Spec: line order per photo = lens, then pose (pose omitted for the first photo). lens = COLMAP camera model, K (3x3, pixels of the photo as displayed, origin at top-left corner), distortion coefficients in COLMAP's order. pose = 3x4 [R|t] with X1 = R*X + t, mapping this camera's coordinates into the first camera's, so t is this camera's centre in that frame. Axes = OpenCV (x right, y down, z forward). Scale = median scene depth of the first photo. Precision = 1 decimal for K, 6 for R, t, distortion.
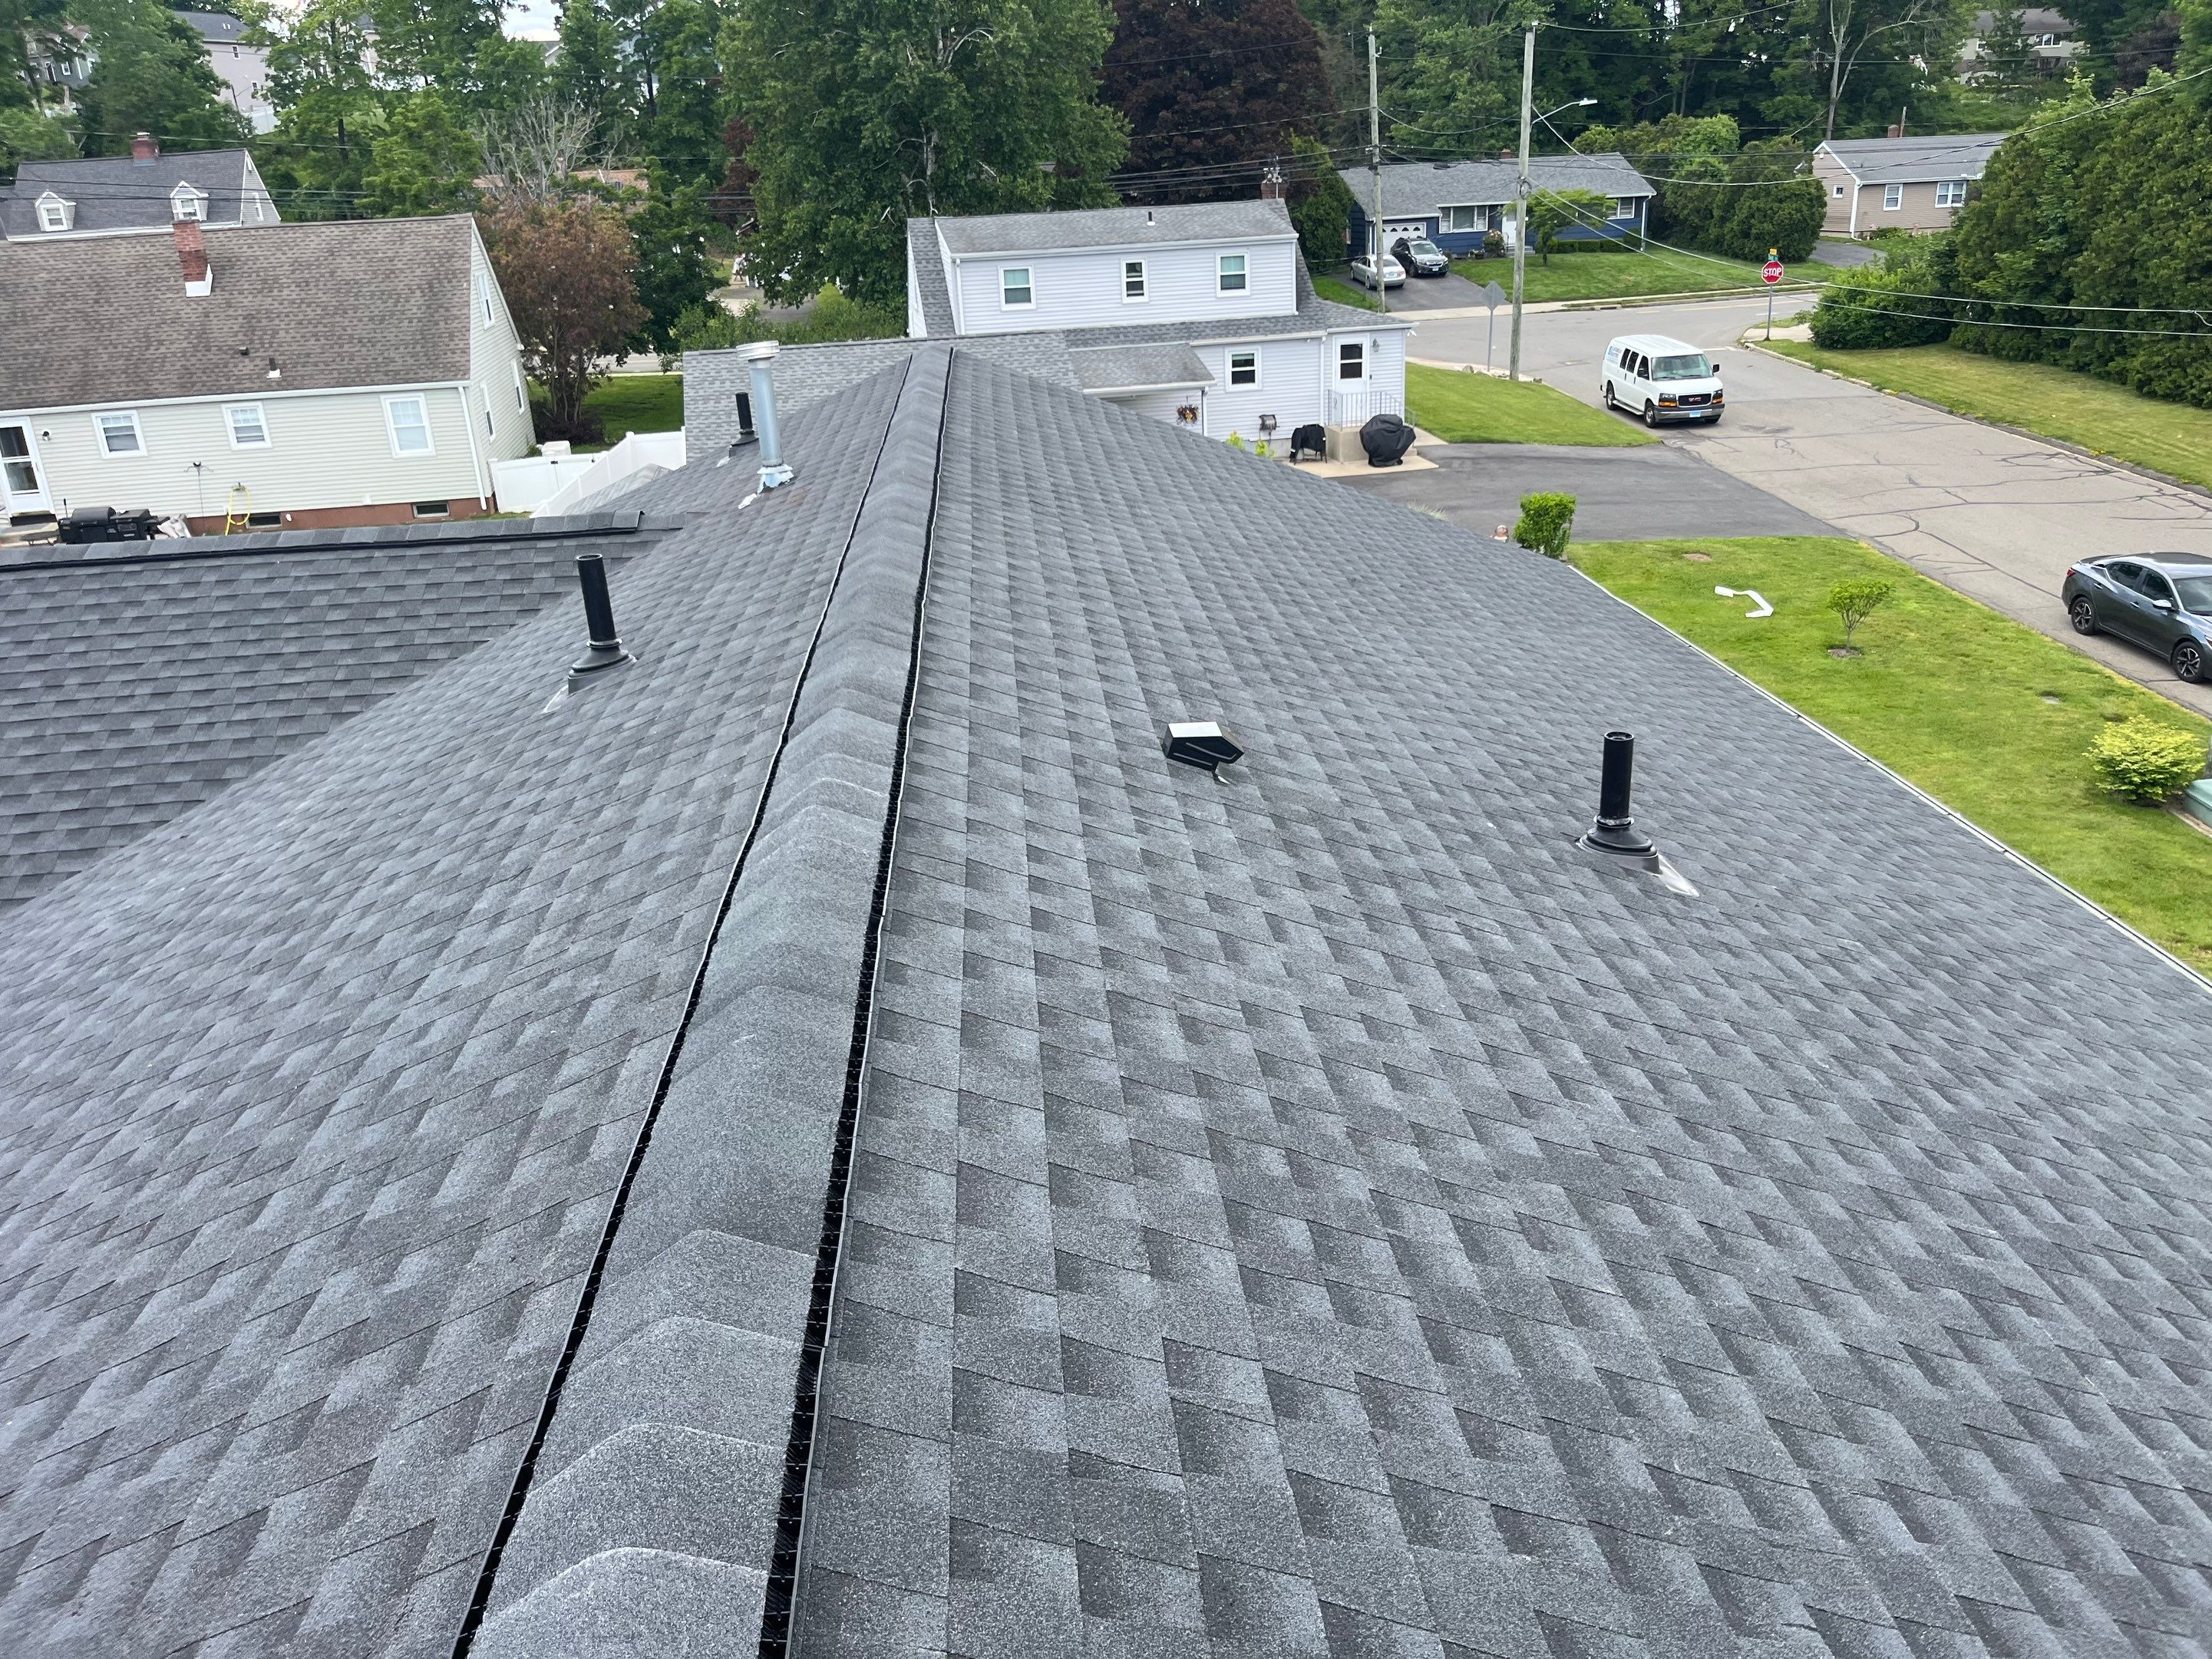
lens RADIAL K [[1660.7, 0, 1130.9], [0, 1660.7, 815.4], [0, 0, 1]] dist [0.058574, -0.091200]
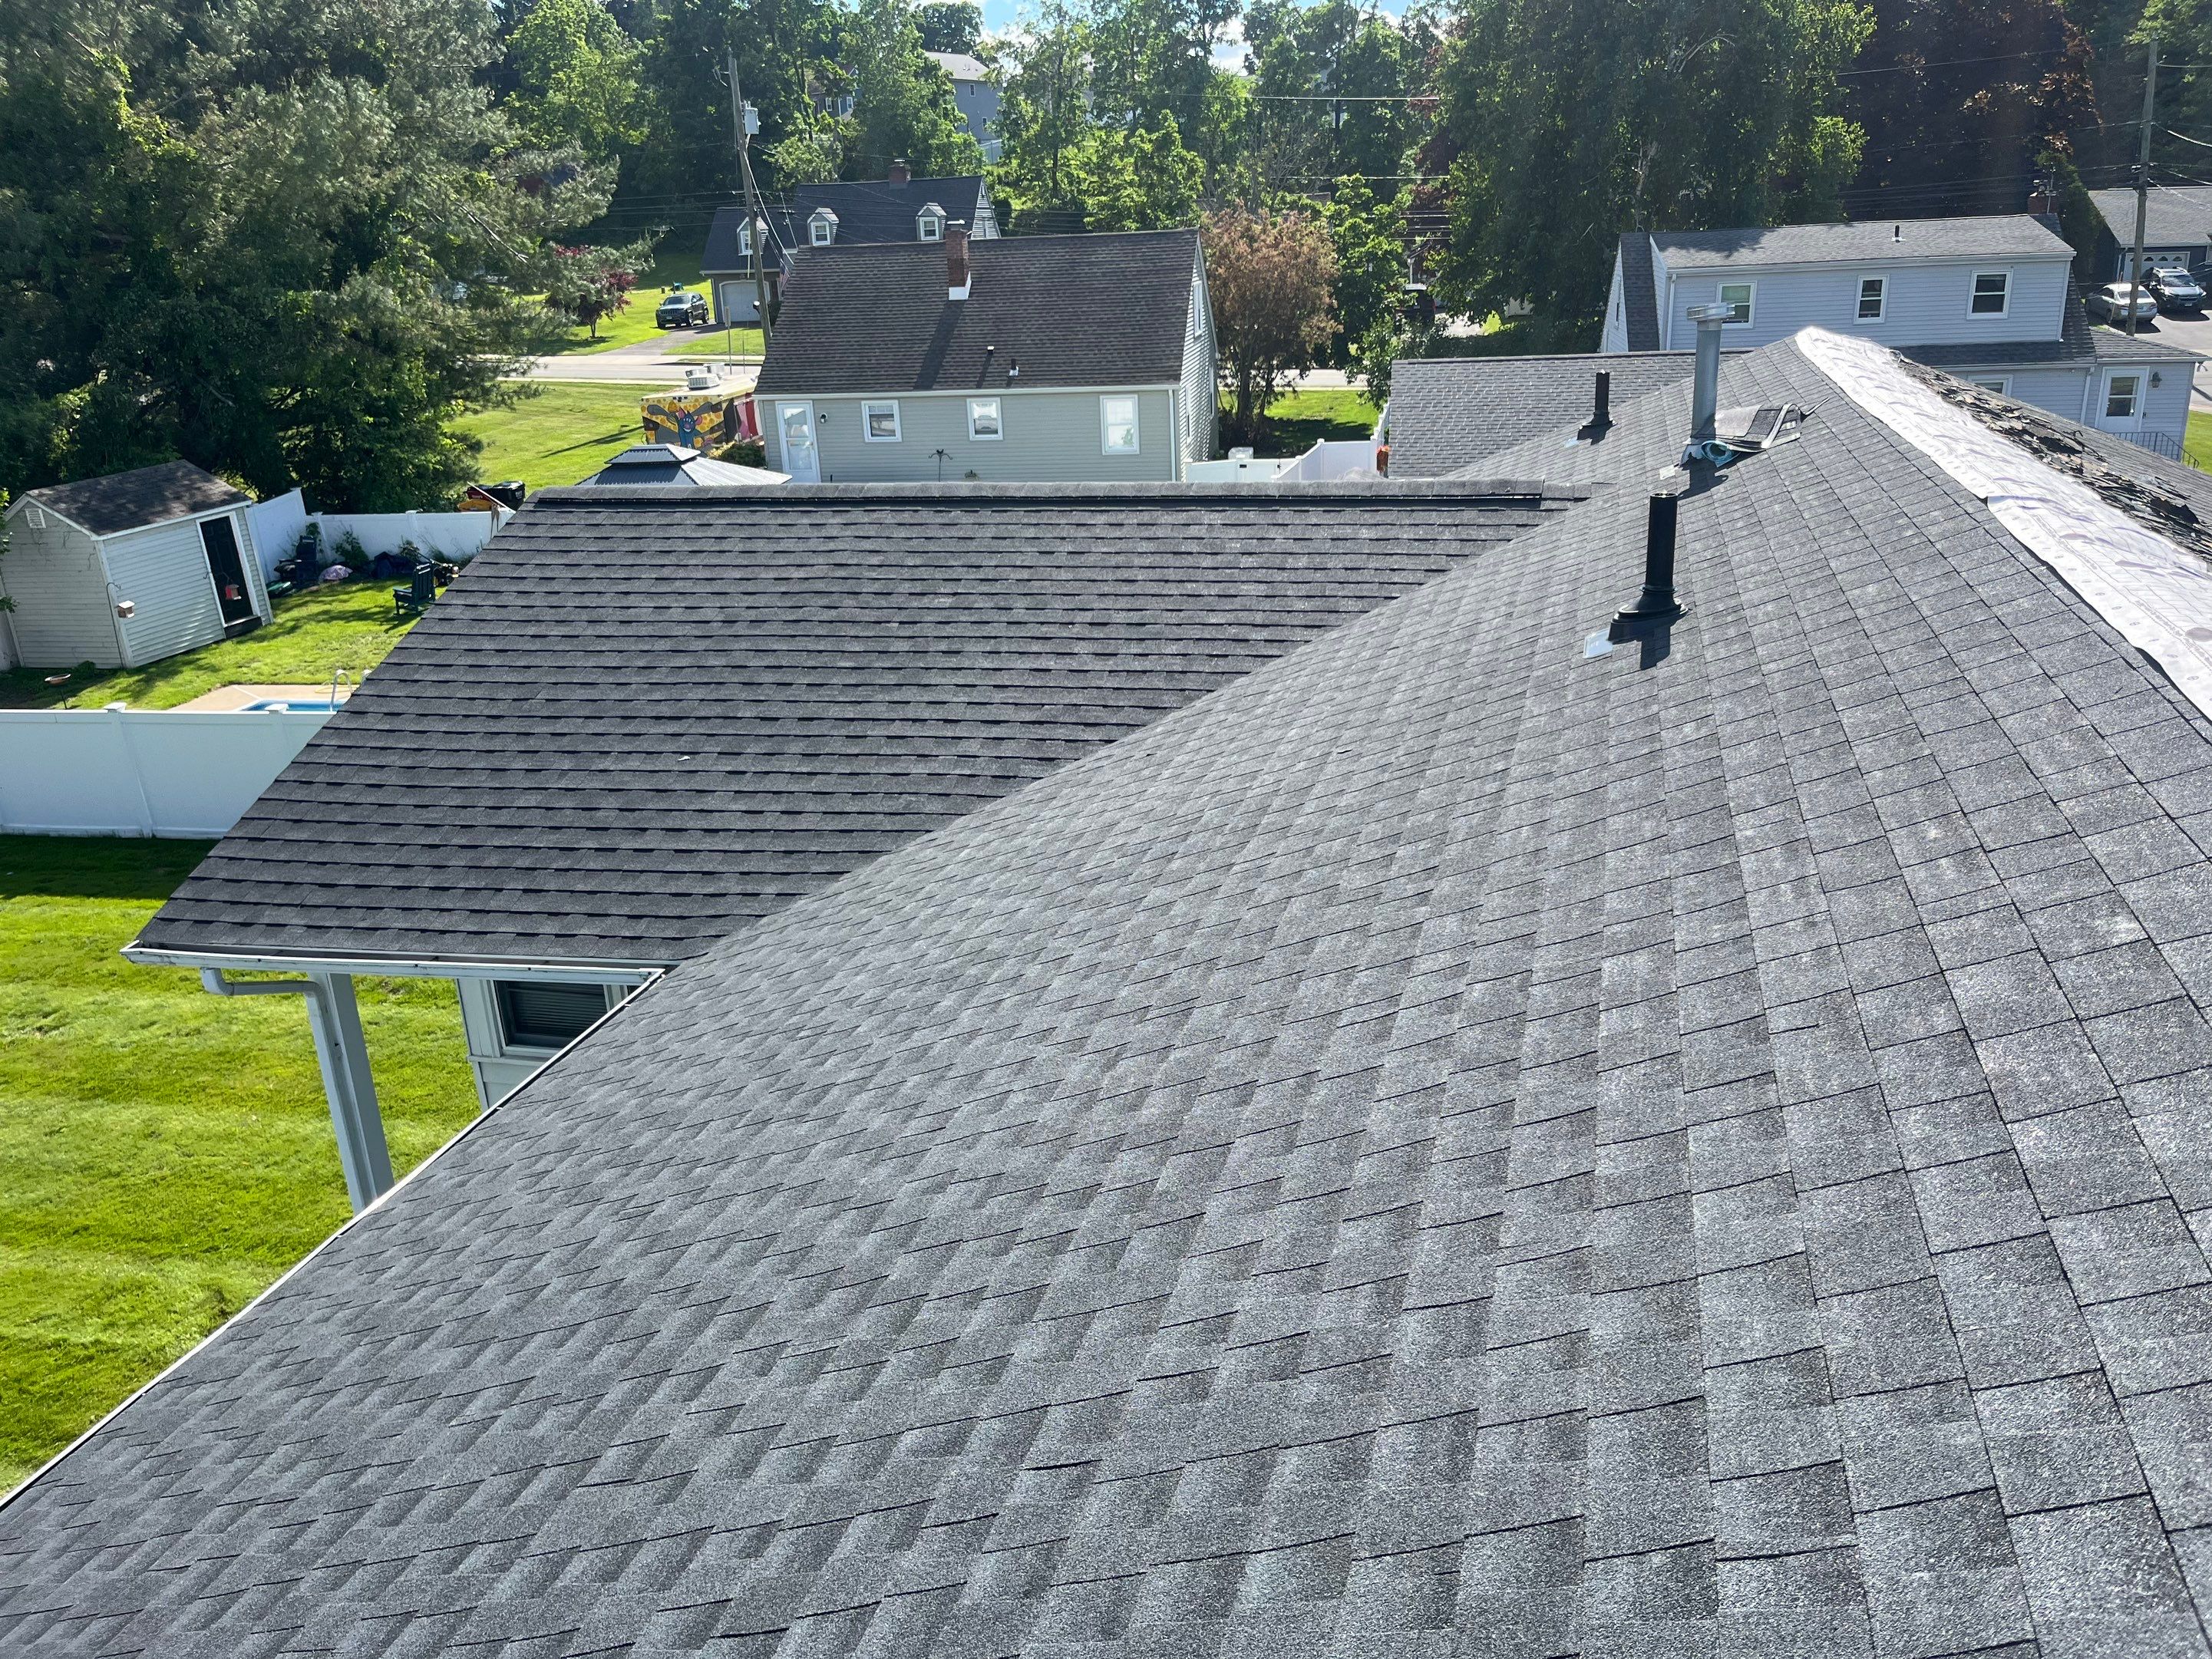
lens RADIAL K [[1672.8, 0, 1133.8], [0, 1672.8, 800.9], [0, 0, 1]] dist [0.069317, -0.120347]
pose [[0.935221, 0.116935, -0.334198, -0.179219], [-0.125138, 0.992135, -0.003042, 0.036482], [0.331214, 0.044666, 0.942498, 0.018348]]
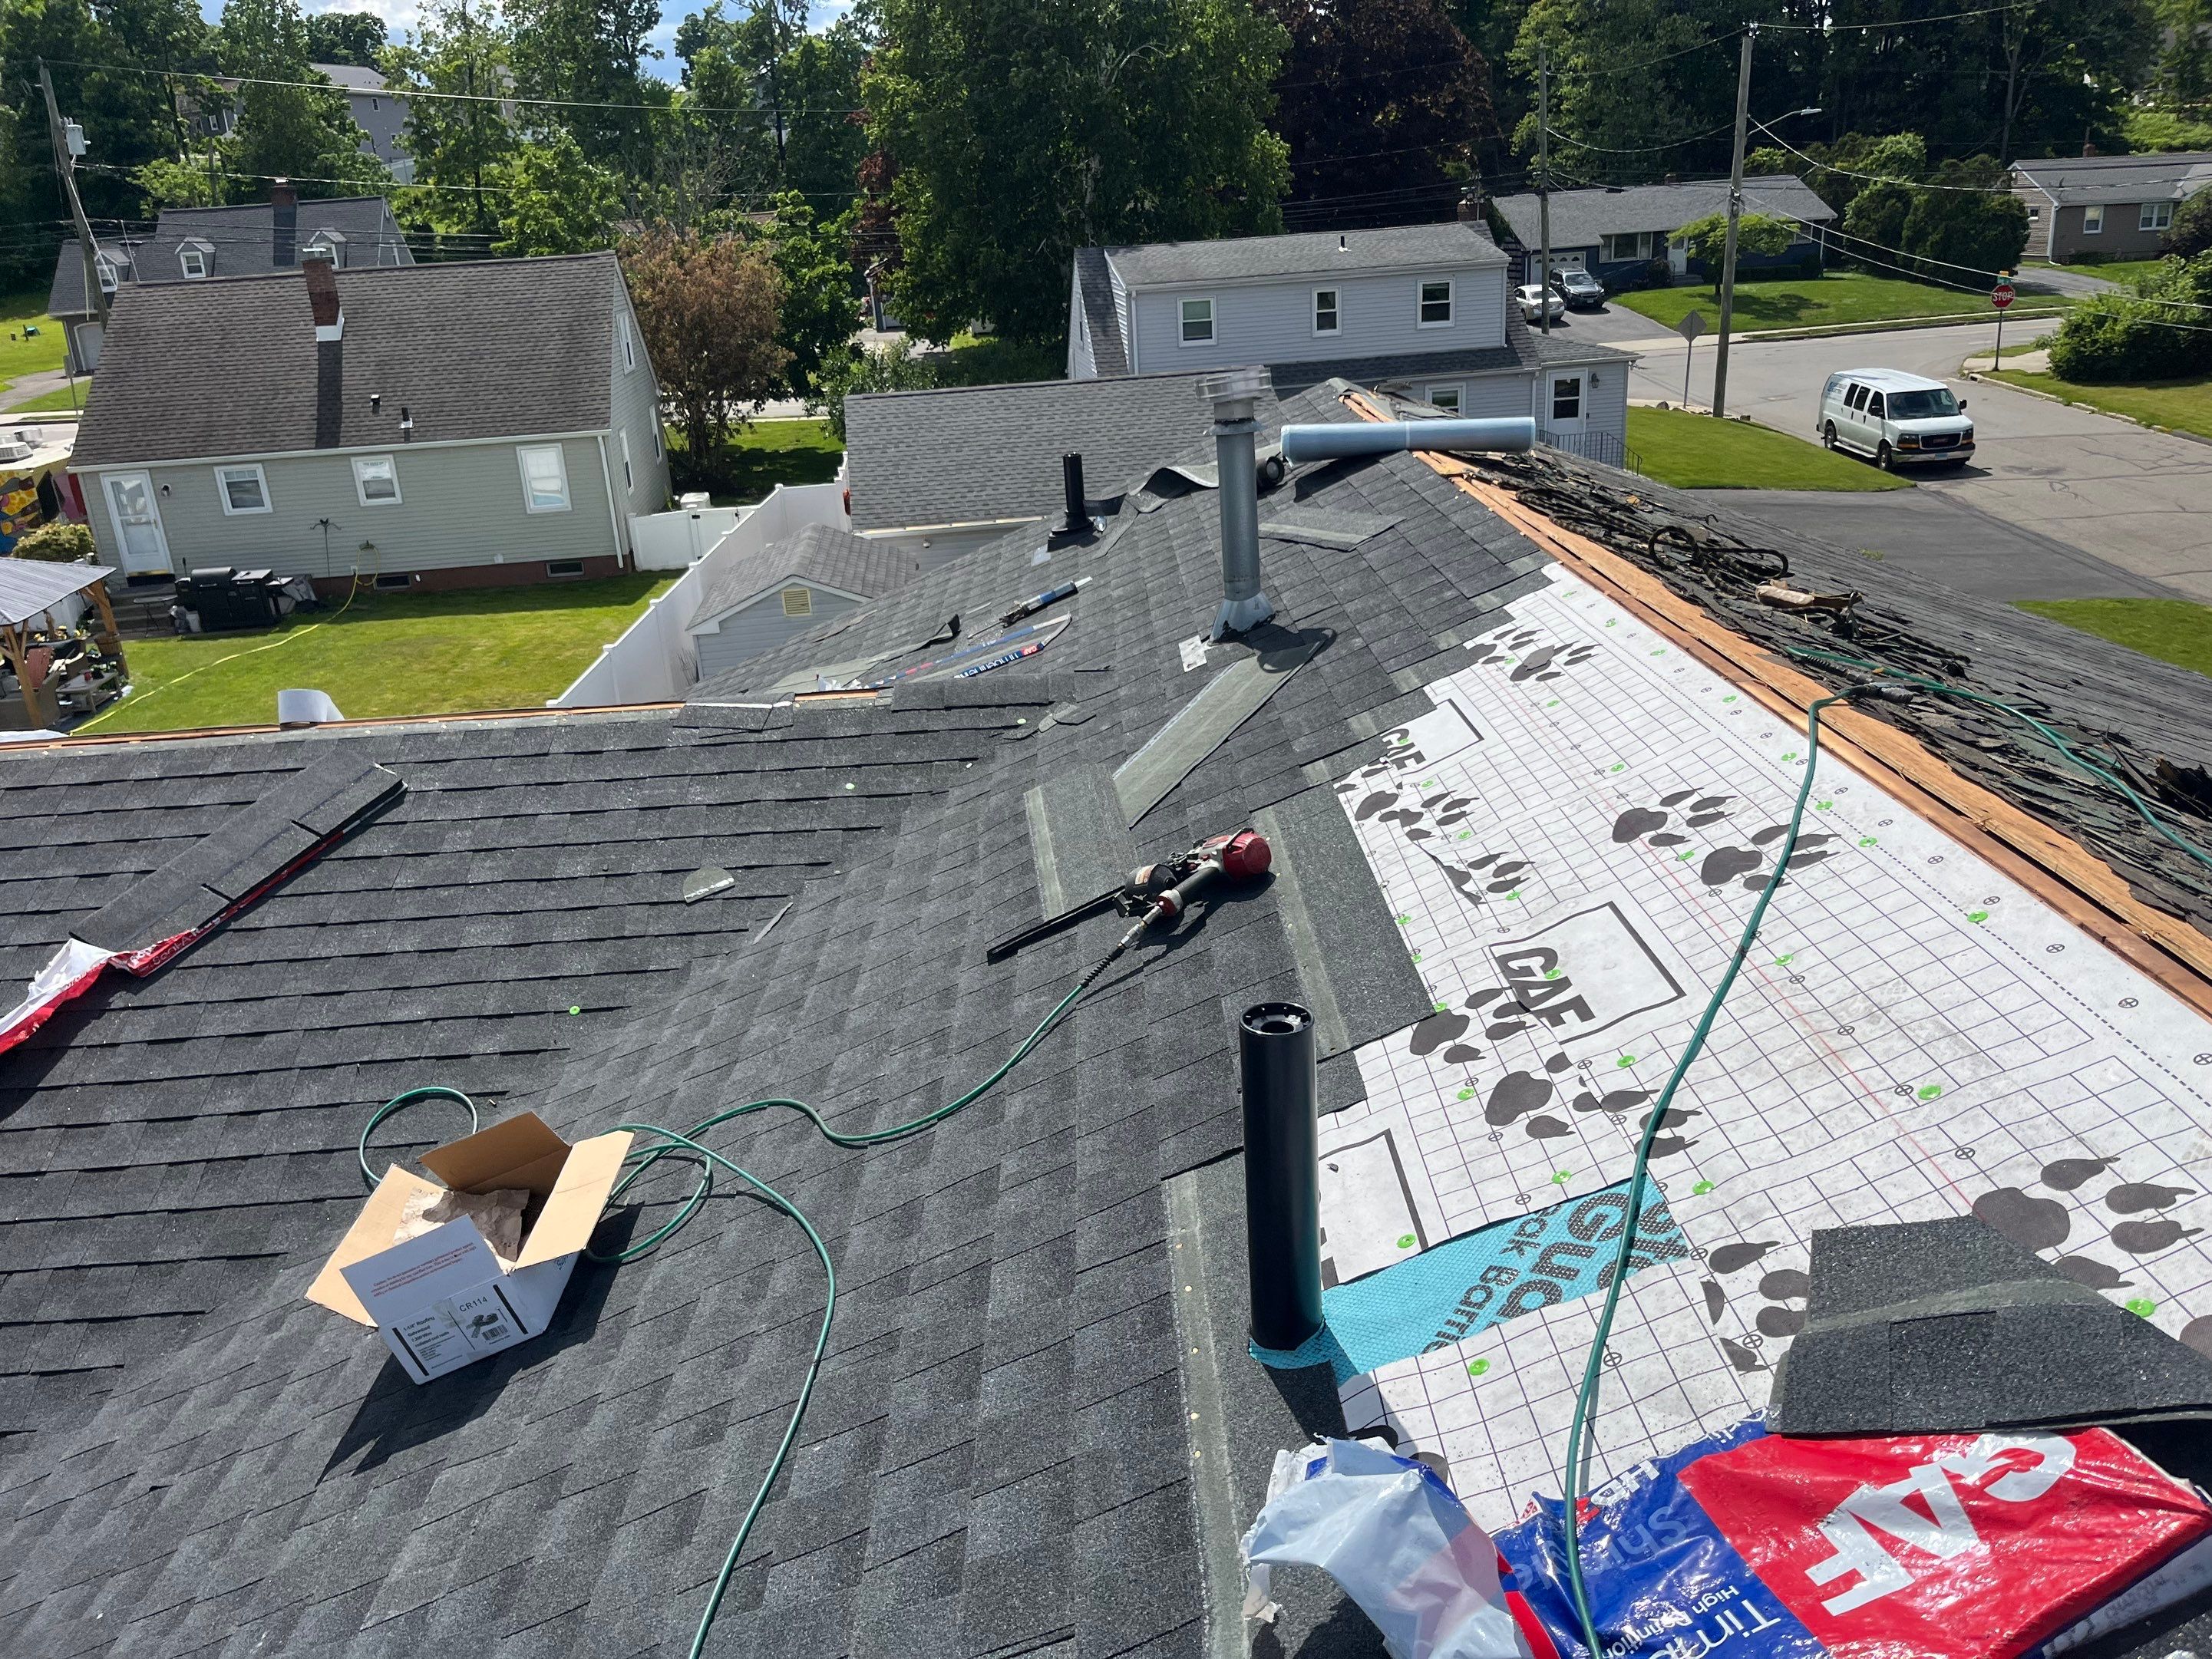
lens RADIAL K [[1686.3, 0, 1106.0], [0, 1686.3, 829.5], [0, 0, 1]] dist [0.036768, -0.053560]
pose [[0.996871, 0.010034, -0.078409, -0.222869], [-0.011424, 0.999785, -0.017307, -0.124757], [0.078219, 0.018148, 0.996771, 0.451477]]
